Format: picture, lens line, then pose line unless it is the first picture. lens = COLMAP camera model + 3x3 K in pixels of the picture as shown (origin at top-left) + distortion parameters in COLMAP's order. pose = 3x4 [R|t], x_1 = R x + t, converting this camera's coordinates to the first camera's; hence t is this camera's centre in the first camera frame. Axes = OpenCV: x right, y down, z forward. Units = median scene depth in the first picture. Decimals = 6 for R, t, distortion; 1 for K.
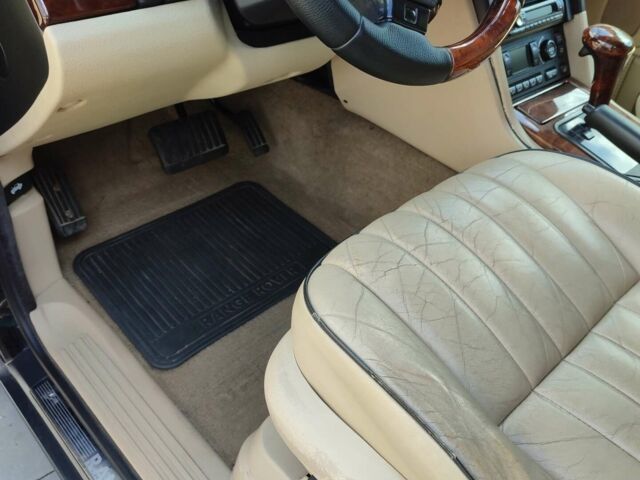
lens RADIAL K [[635.1, 0, 320.0], [0, 635.1, 240.0], [0, 0, 1]] dist [-0.003994, -0.002247]
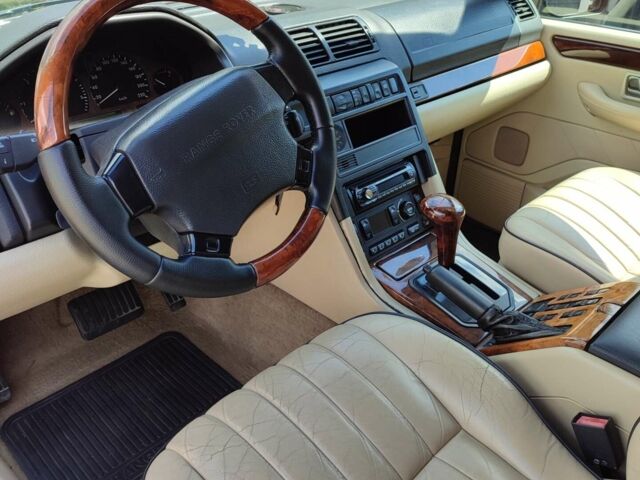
lens RADIAL K [[627.5, 0, 320.0], [0, 627.5, 240.0], [0, 0, 1]] dist [0.019333, 0.024180]
pose [[0.996996, -0.076837, -0.009776, 0.207139], [0.074858, 0.988264, -0.133158, -0.104608], [0.019893, 0.132026, 0.991047, -0.125736]]
